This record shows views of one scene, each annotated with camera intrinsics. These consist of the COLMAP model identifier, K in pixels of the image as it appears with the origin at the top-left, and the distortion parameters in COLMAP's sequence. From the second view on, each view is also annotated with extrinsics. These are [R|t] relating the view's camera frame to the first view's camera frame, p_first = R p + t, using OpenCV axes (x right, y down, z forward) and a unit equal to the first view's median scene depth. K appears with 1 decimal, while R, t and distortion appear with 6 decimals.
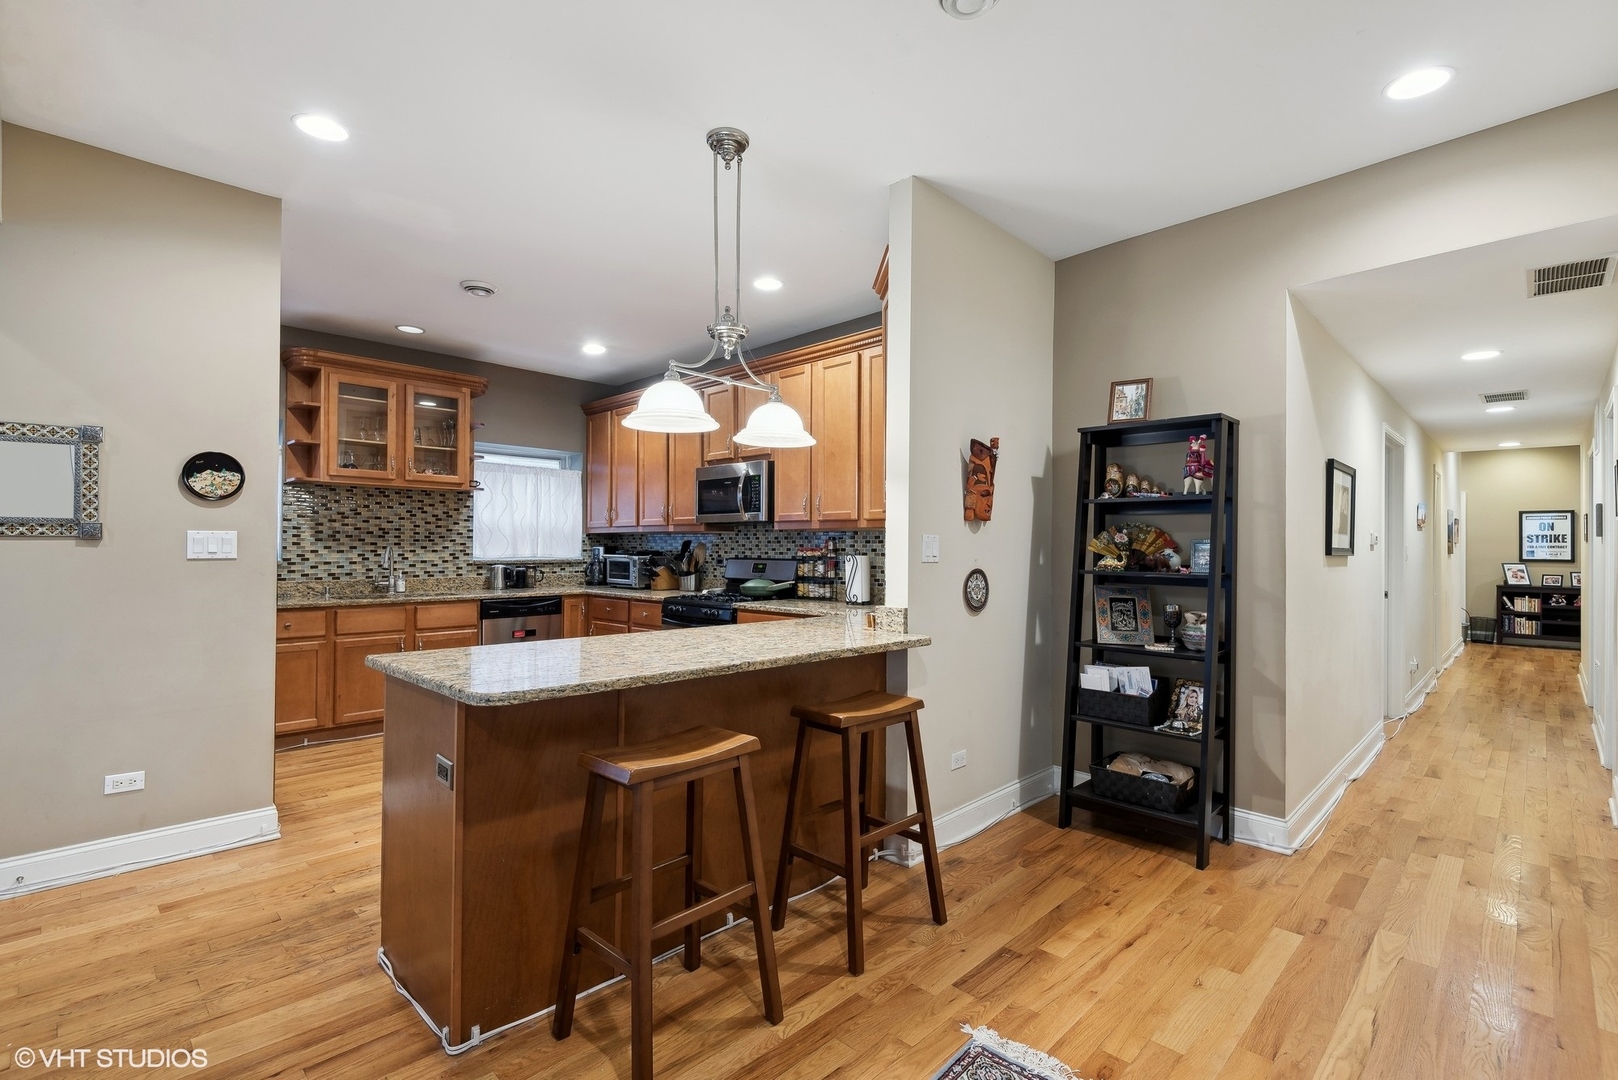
lens RADIAL K [[744.0, 0, 819.4], [0, 744.0, 543.4], [0, 0, 1]] dist [0.008872, -0.005096]
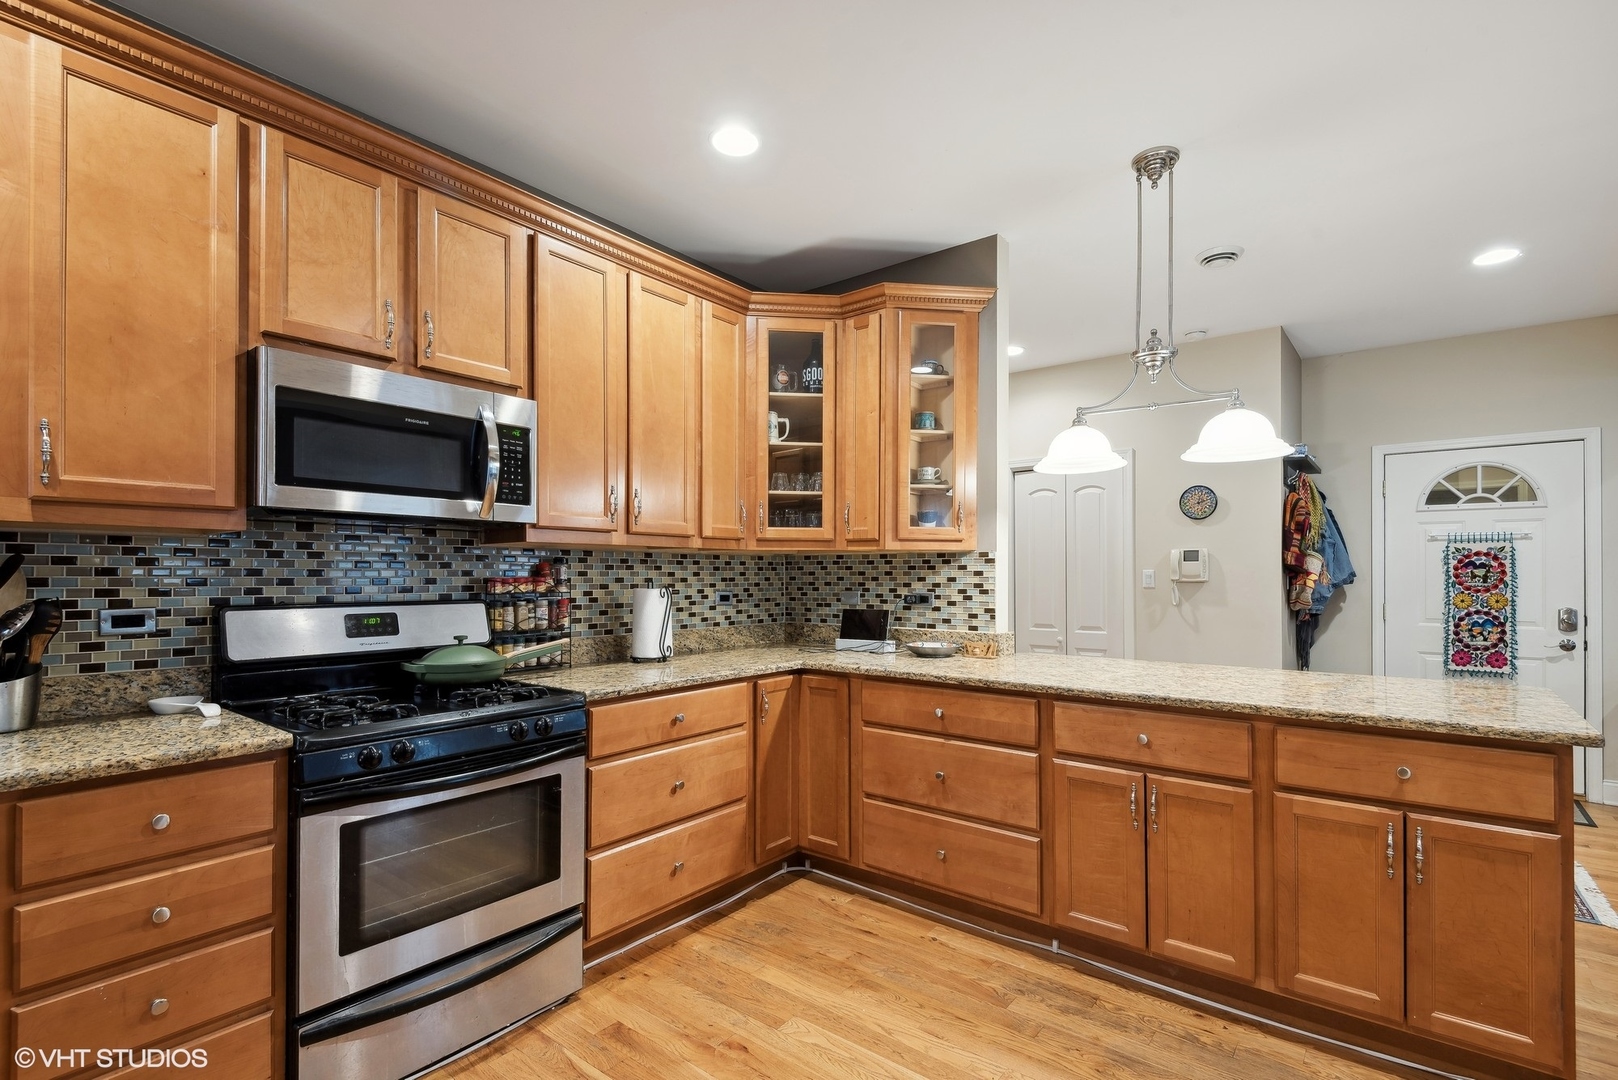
lens RADIAL K [[744.0, 0, 869.9], [0, 744.0, 566.7], [0, 0, 1]] dist [0.008872, -0.005096]
pose [[-0.152909, 0.007643, 0.988211, -0.537768], [-0.005084, 0.999951, -0.008520, 0.001269], [-0.988227, -0.006327, -0.152863, 0.761896]]
